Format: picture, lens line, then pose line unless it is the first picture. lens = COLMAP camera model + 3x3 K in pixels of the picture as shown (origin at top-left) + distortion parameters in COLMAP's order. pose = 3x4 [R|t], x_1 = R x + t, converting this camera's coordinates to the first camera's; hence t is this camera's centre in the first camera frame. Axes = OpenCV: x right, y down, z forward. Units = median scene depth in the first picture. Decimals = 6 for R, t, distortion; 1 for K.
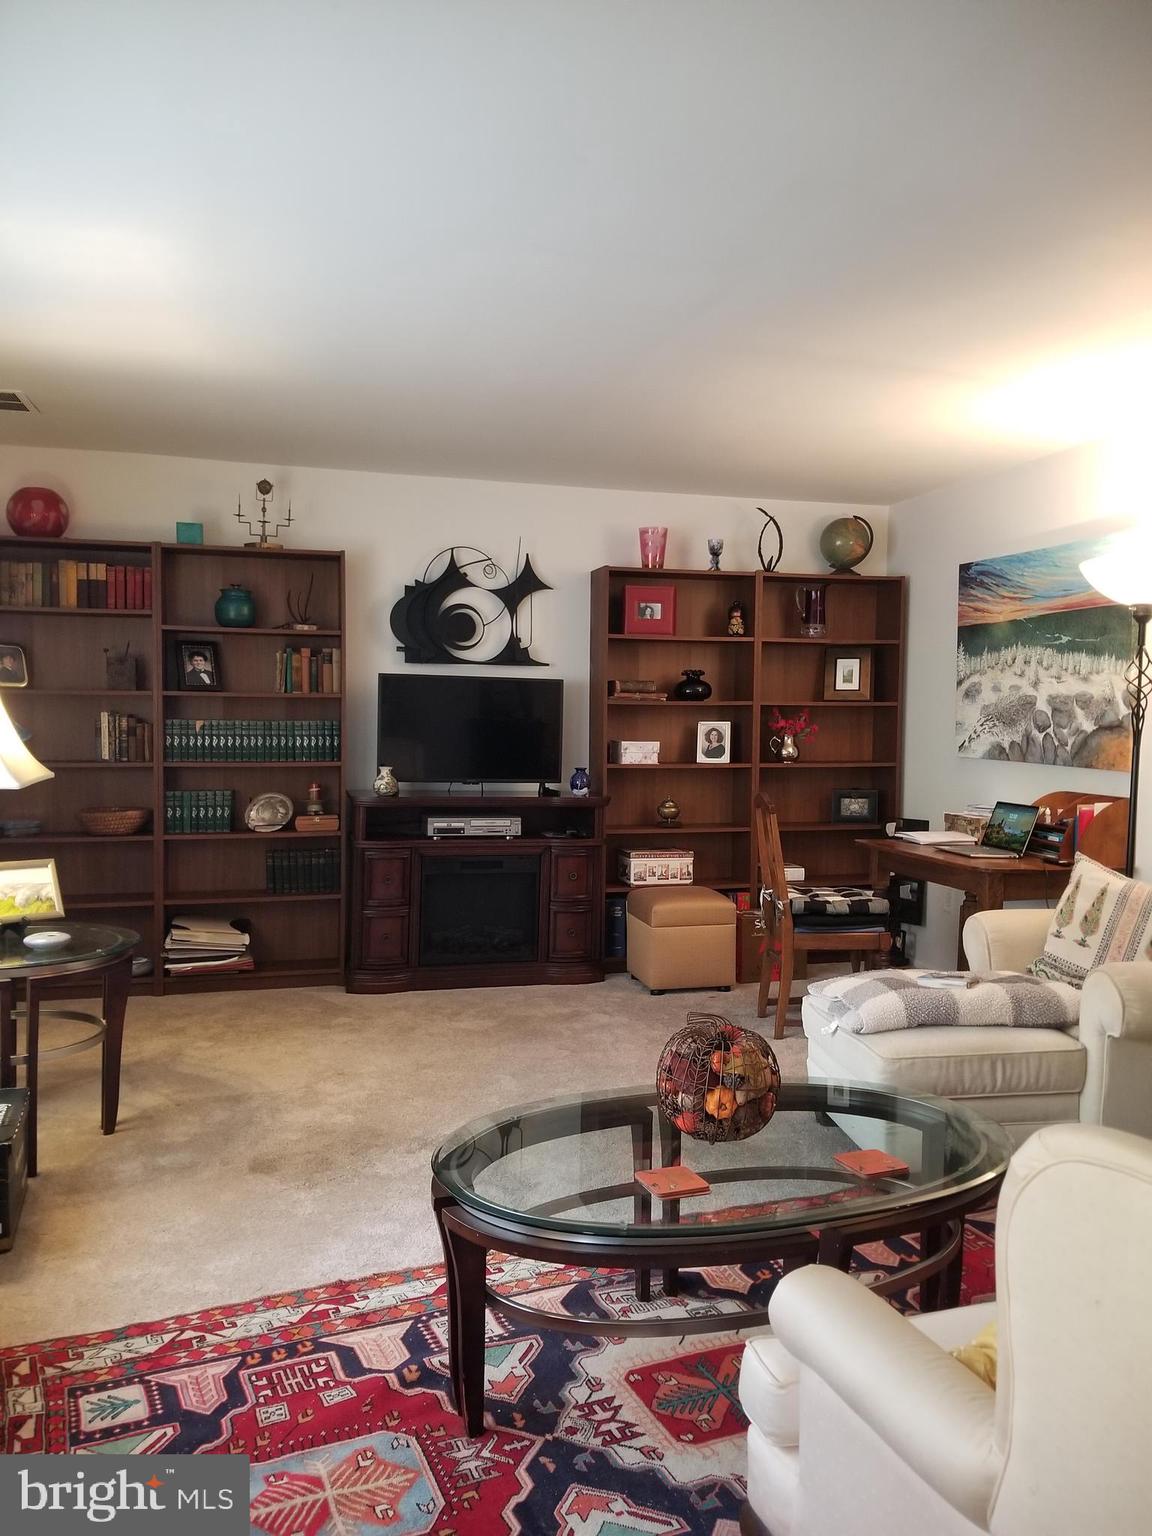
lens RADIAL K [[1202.7, 0, 584.6], [0, 1202.7, 769.7], [0, 0, 1]] dist [0.041349, -0.062269]
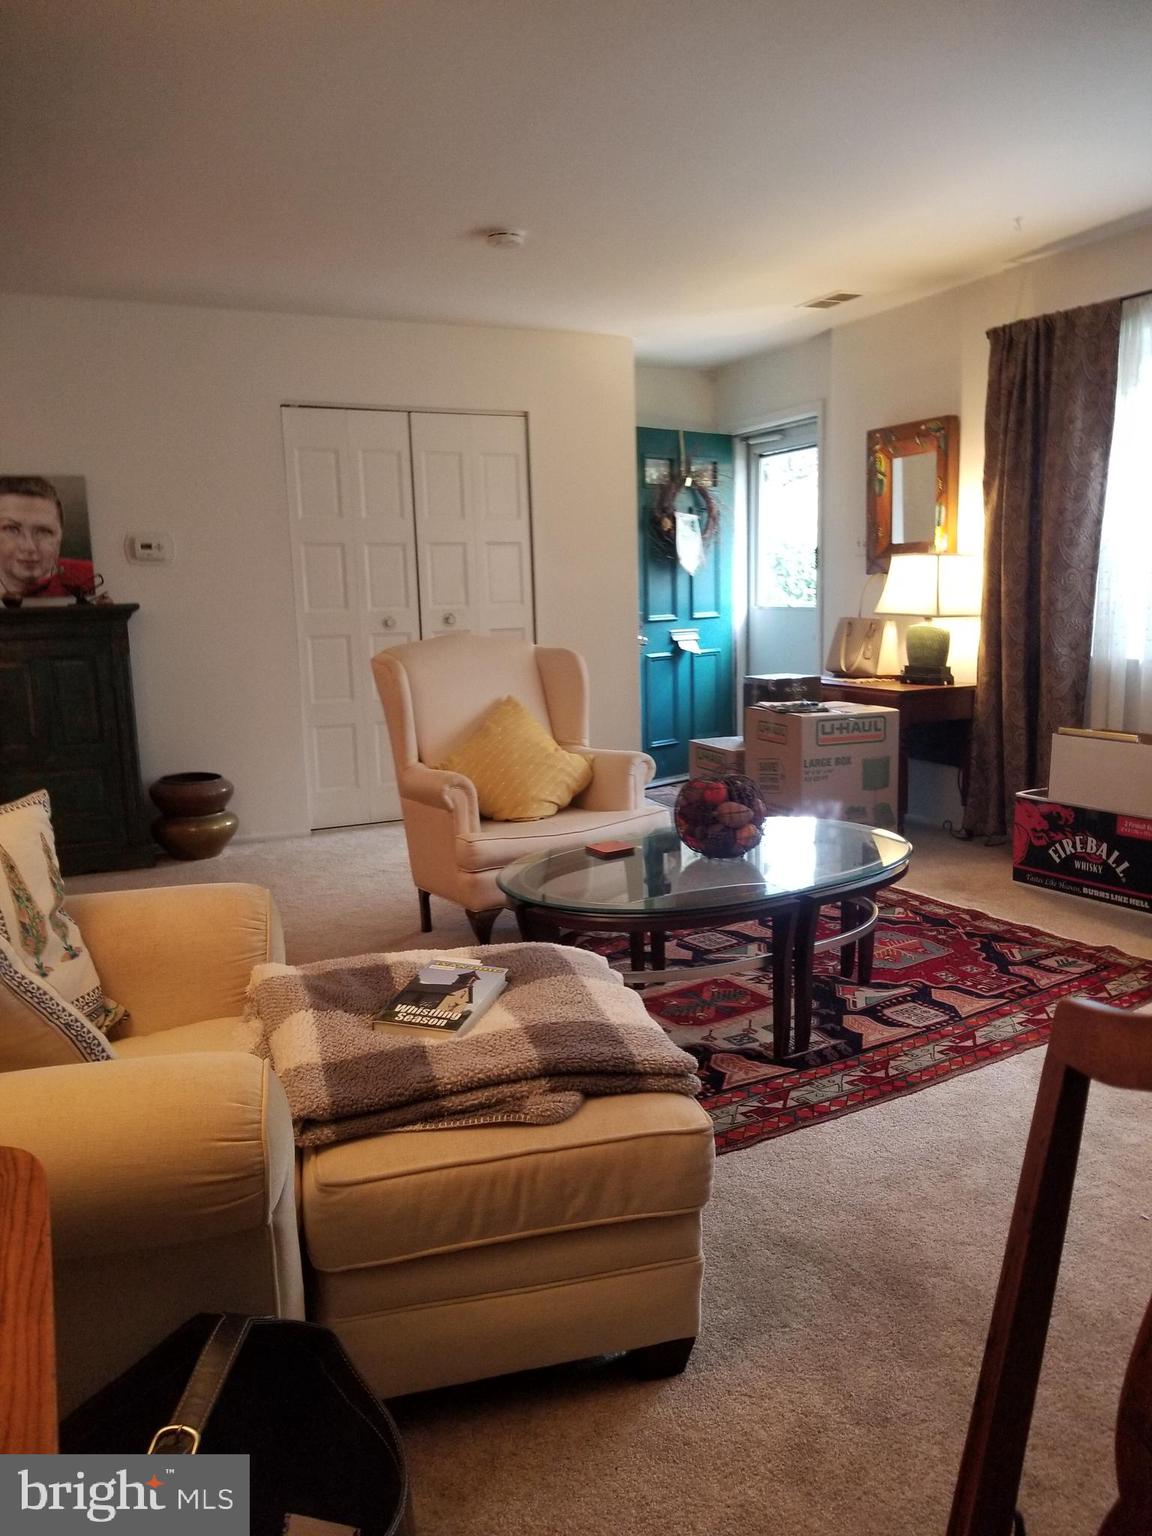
lens RADIAL K [[1202.7, 0, 589.6], [0, 1202.7, 773.1], [0, 0, 1]] dist [0.041349, -0.062269]
pose [[-0.985106, 0.036210, -0.168091, 0.487839], [0.000506, 0.978181, 0.207753, -0.061304], [0.171946, 0.204574, -0.963631, 2.301807]]
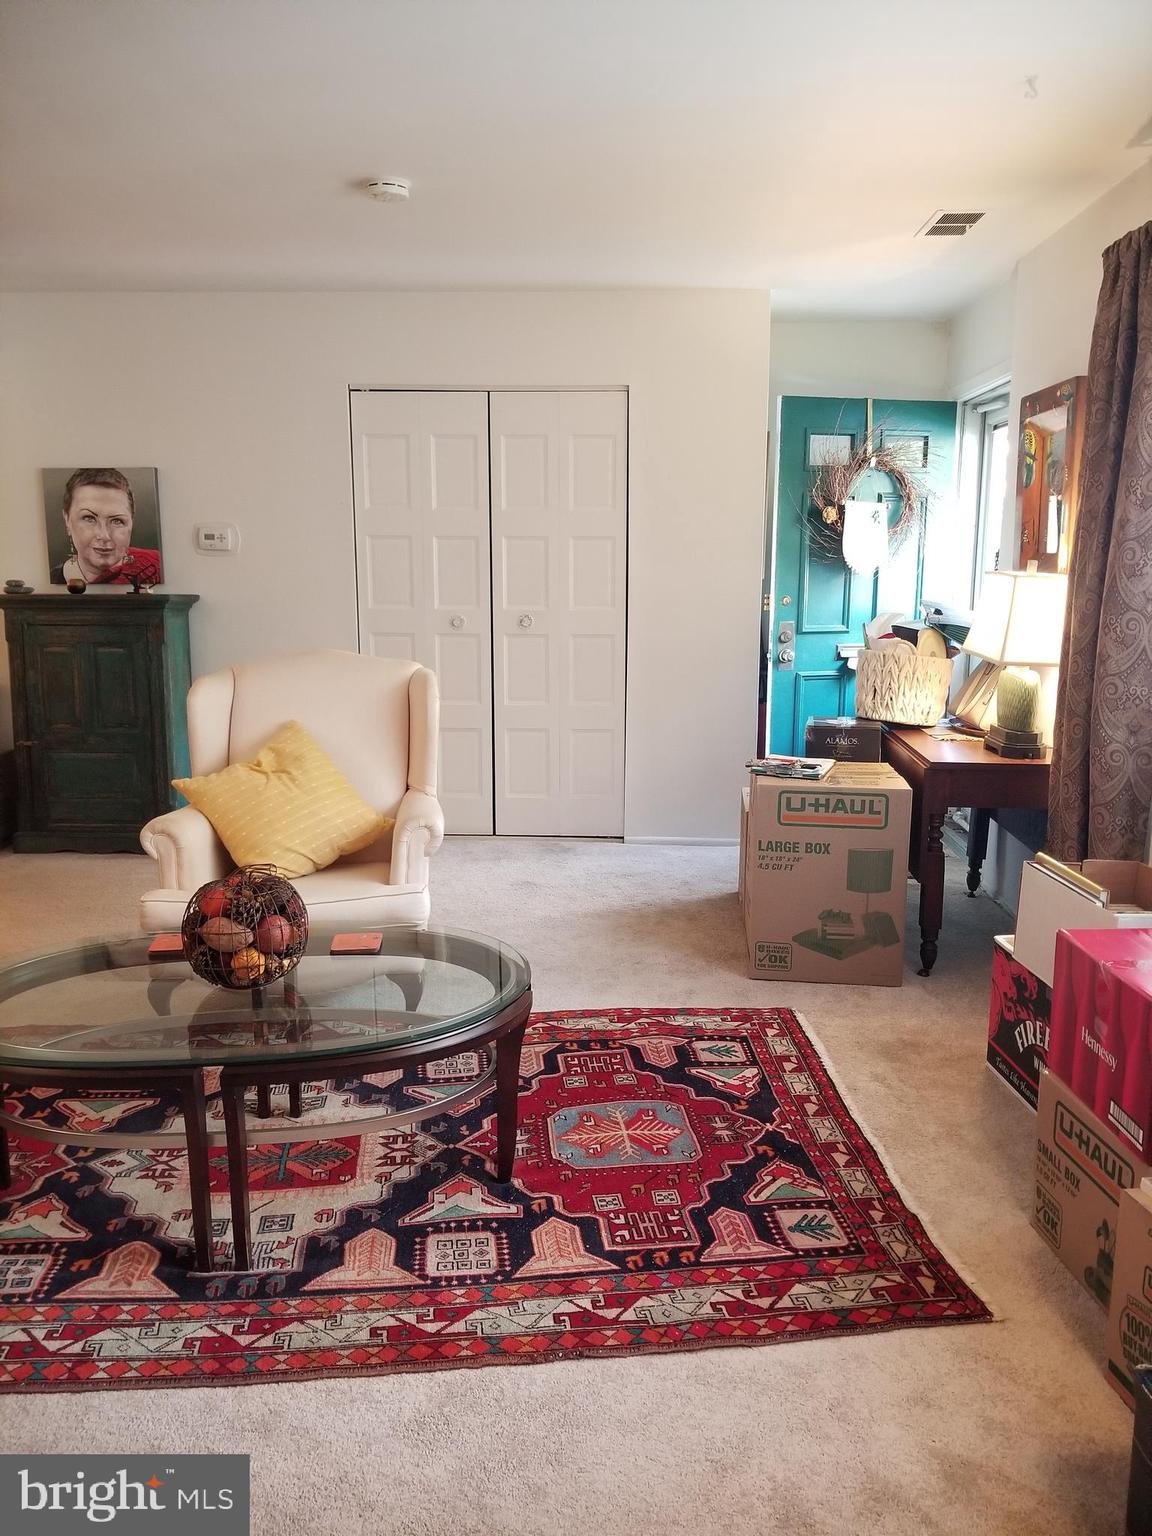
lens RADIAL K [[1202.7, 0, 573.6], [0, 1202.7, 766.1], [0, 0, 1]] dist [0.041349, -0.062269]
pose [[-0.952727, -0.071132, 0.295383, -0.455347], [-0.000760, 0.972763, 0.231800, -0.114847], [-0.303826, 0.220618, -0.926832, 1.880775]]
